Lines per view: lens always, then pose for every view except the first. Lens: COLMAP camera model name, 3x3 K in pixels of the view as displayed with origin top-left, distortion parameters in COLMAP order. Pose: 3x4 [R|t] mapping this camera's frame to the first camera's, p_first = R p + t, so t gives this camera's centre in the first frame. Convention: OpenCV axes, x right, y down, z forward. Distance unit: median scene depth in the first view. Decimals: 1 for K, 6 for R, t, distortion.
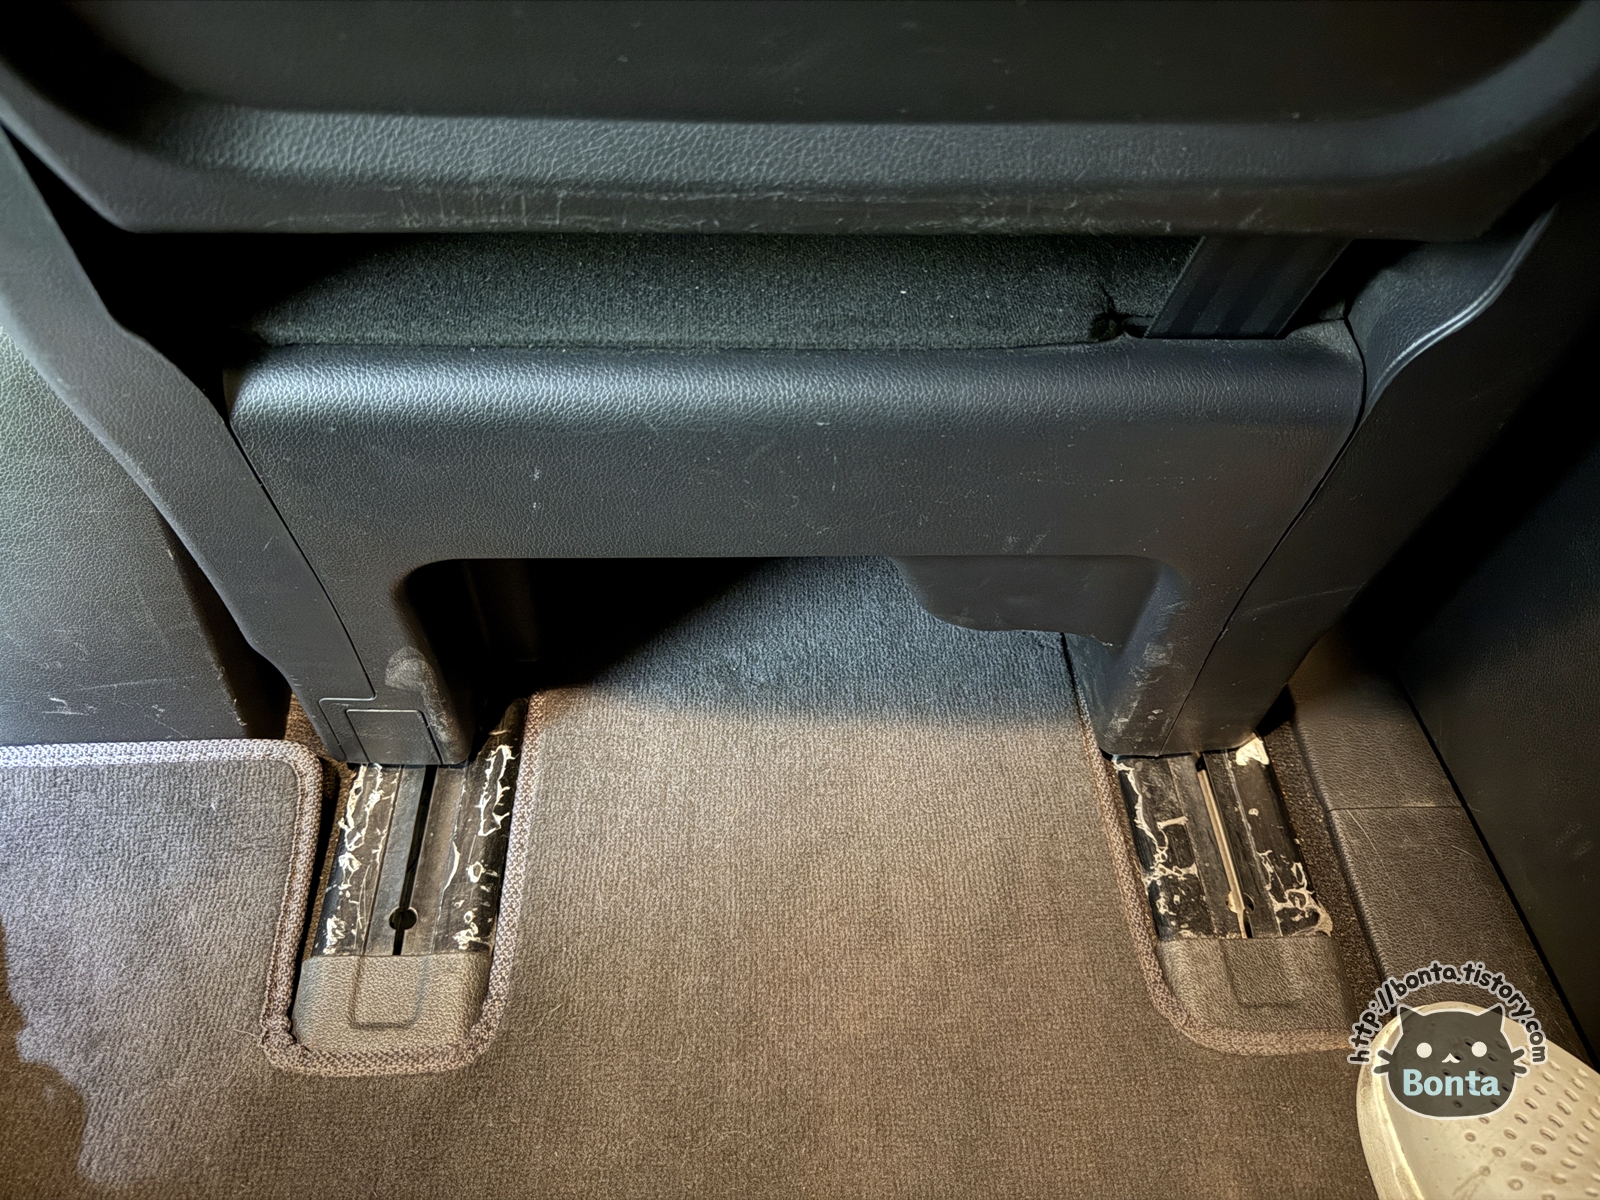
lens RADIAL K [[1120.5, 0, 800.0], [0, 1120.5, 600.0], [0, 0, 1]] dist [0.002452, 0.101957]
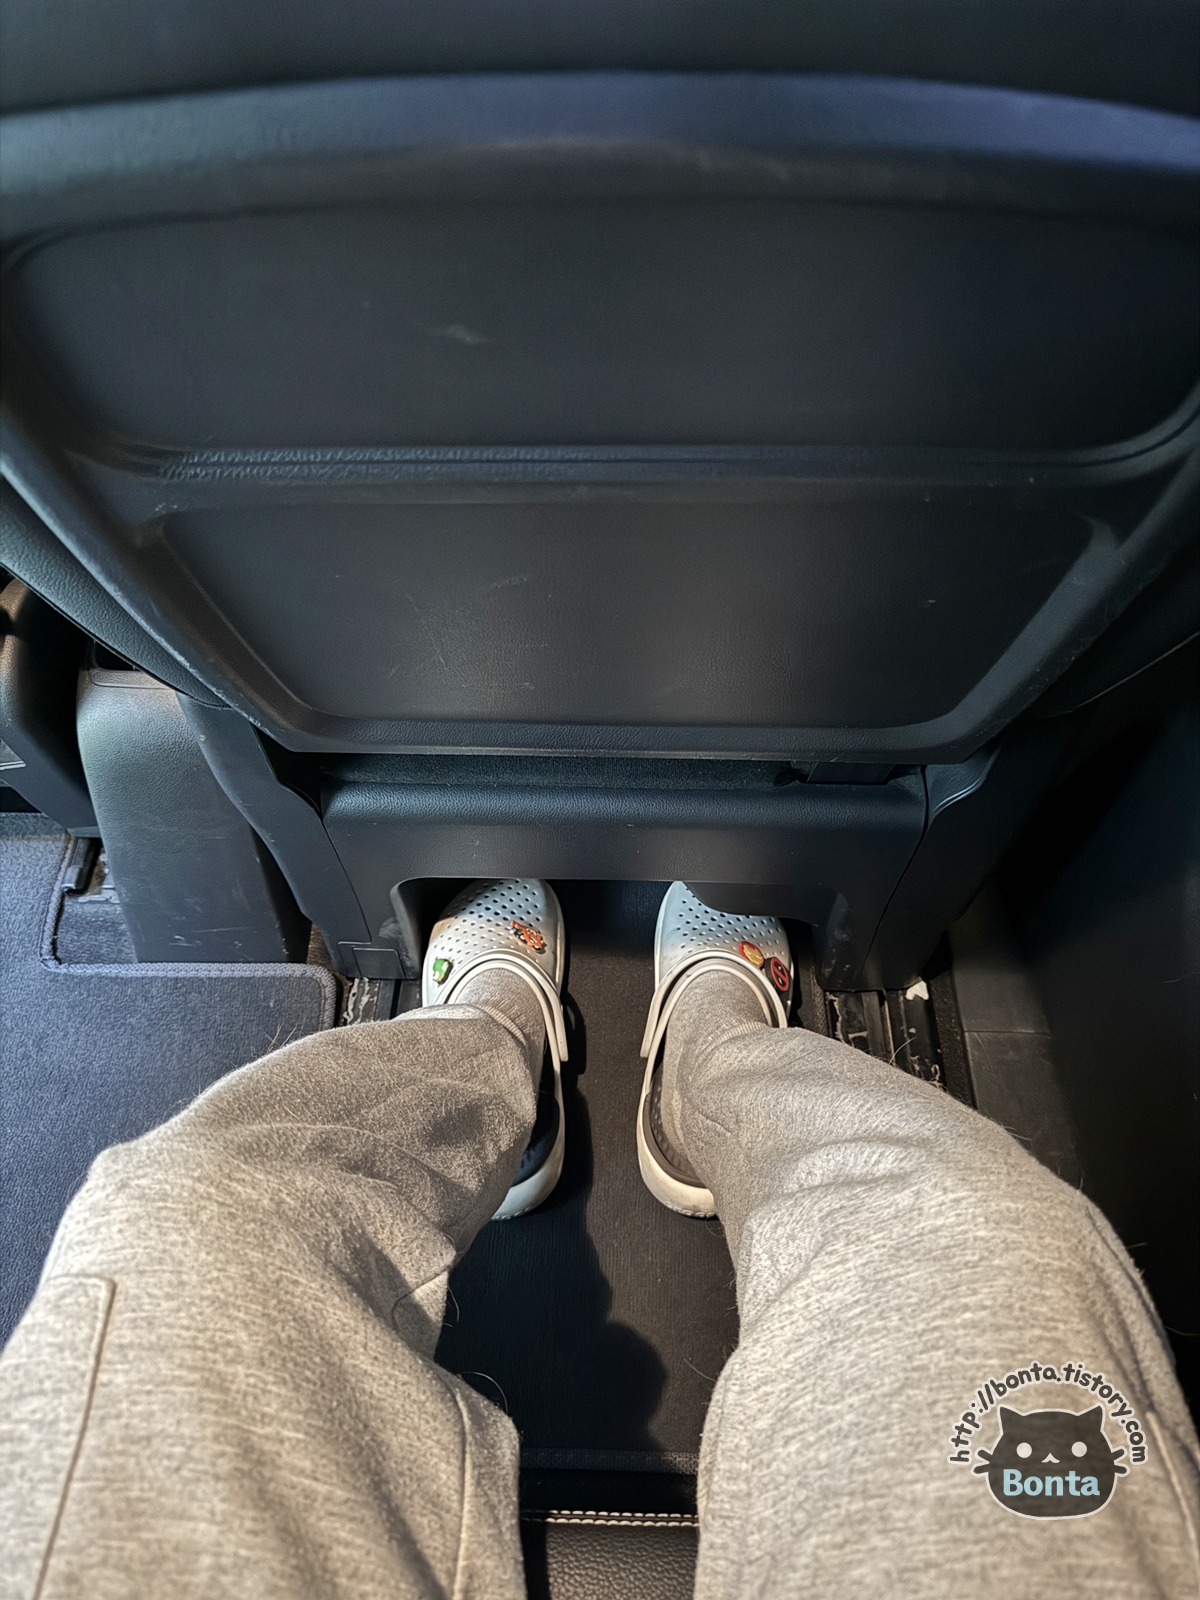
lens RADIAL K [[1116.9, 0, 600.0], [0, 1116.9, 800.0], [0, 0, 1]] dist [0.208882, -0.000010]
pose [[0.997477, 0.020713, -0.067902, 0.065676], [-0.017398, 0.998645, 0.049048, -0.204348], [0.068826, -0.047743, 0.996486, -0.610988]]
